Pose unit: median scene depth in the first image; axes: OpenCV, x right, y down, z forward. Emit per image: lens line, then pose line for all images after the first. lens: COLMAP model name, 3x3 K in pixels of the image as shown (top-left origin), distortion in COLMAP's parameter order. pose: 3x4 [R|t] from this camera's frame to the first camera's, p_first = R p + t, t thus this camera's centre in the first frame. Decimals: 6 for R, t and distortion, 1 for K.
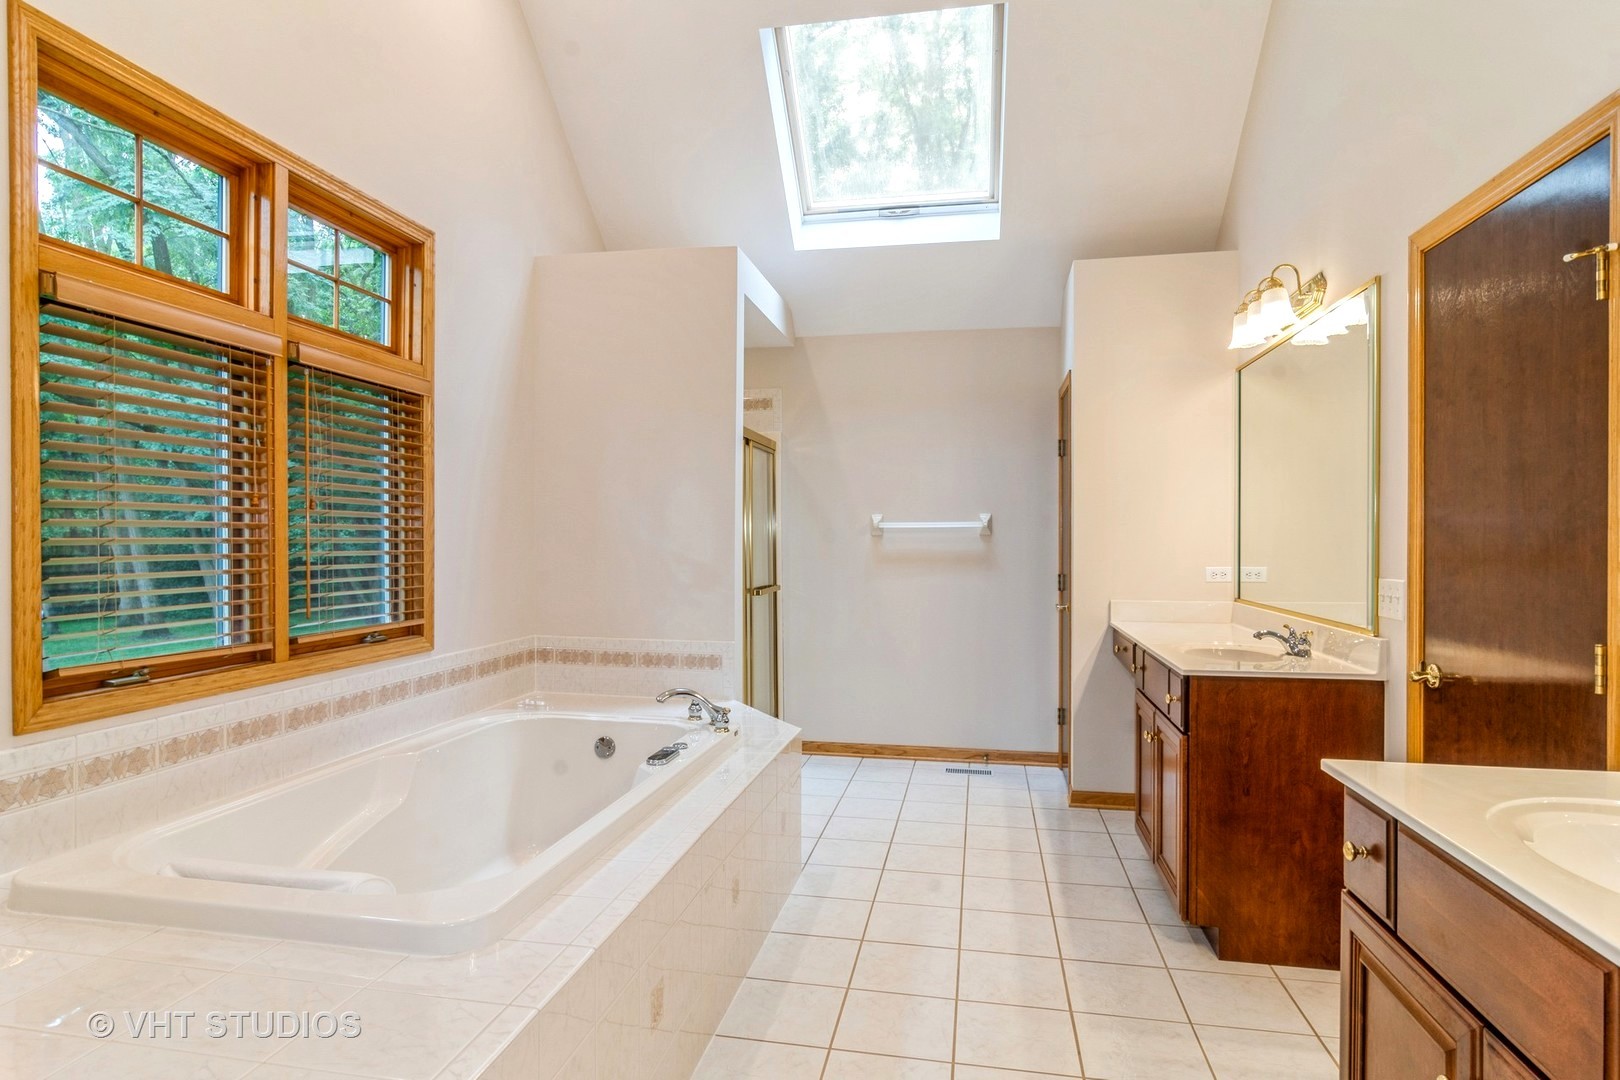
lens RADIAL K [[867.2, 0, 810.1], [0, 867.2, 541.8], [0, 0, 1]] dist [-0.003382, 0.004427]
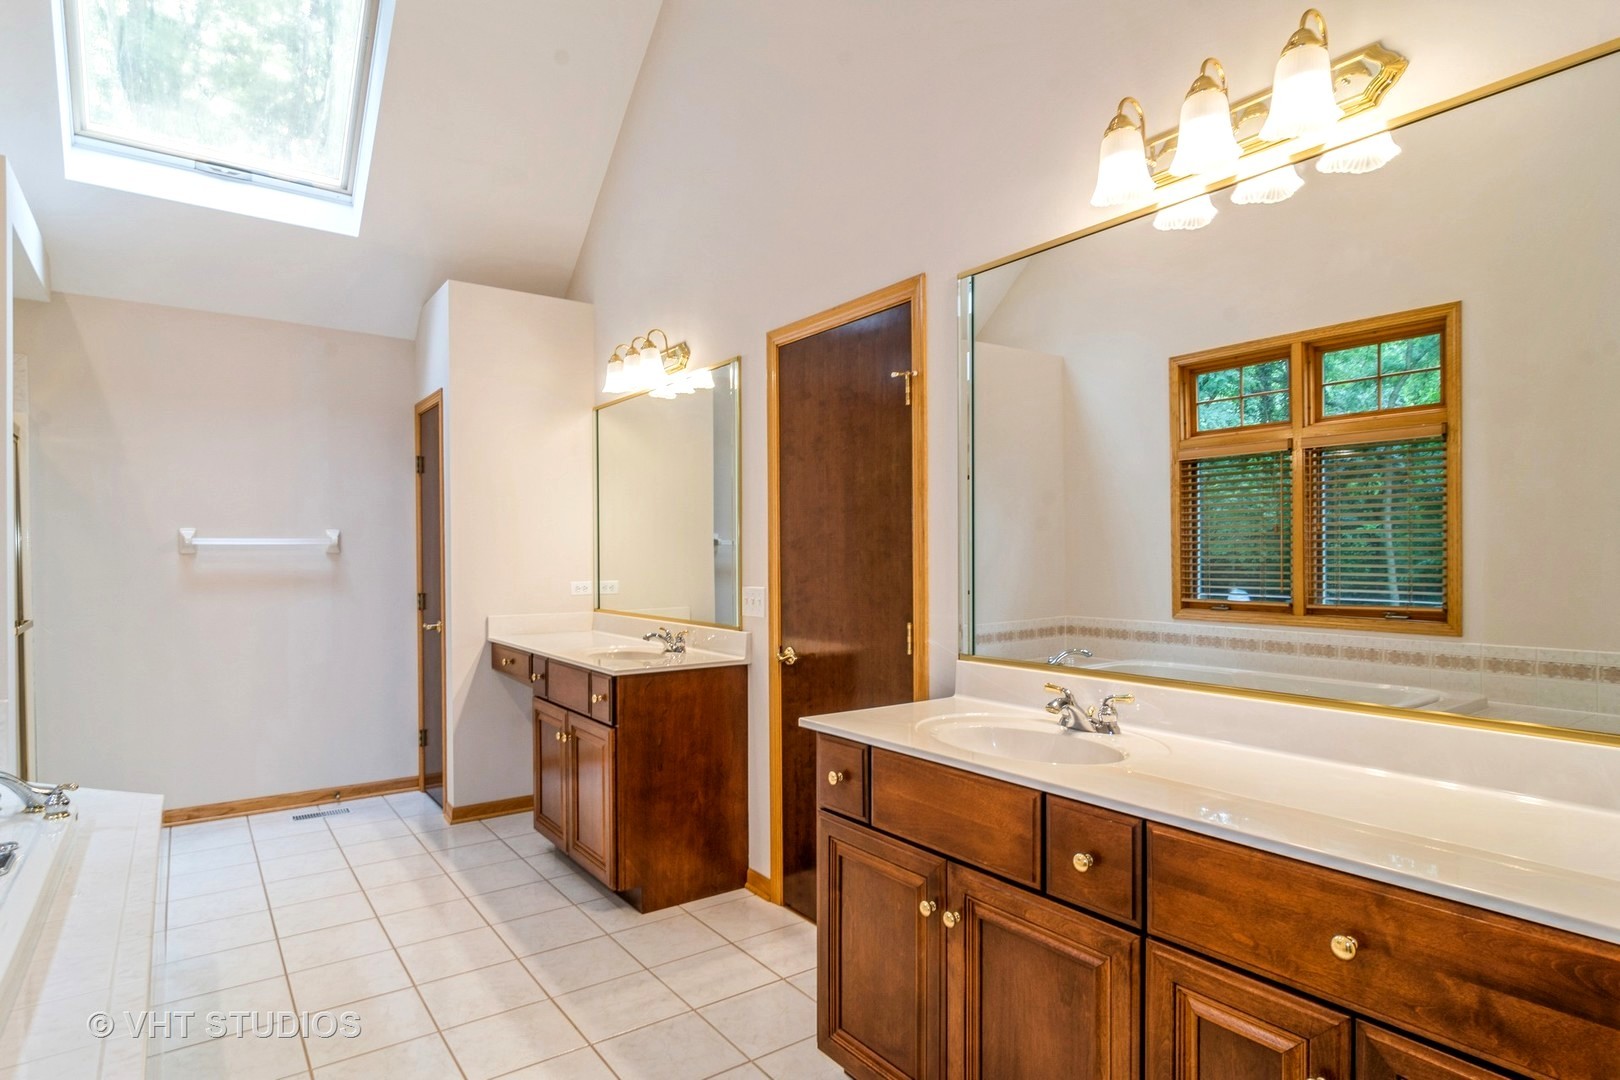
lens RADIAL K [[867.2, 0, 781.9], [0, 867.2, 556.4], [0, 0, 1]] dist [-0.003382, 0.004427]
pose [[0.695287, -0.002308, 0.718728, -0.211047], [0.005180, 0.999985, -0.001799, -0.000691], [-0.718713, 0.004974, 0.695289, 0.037115]]
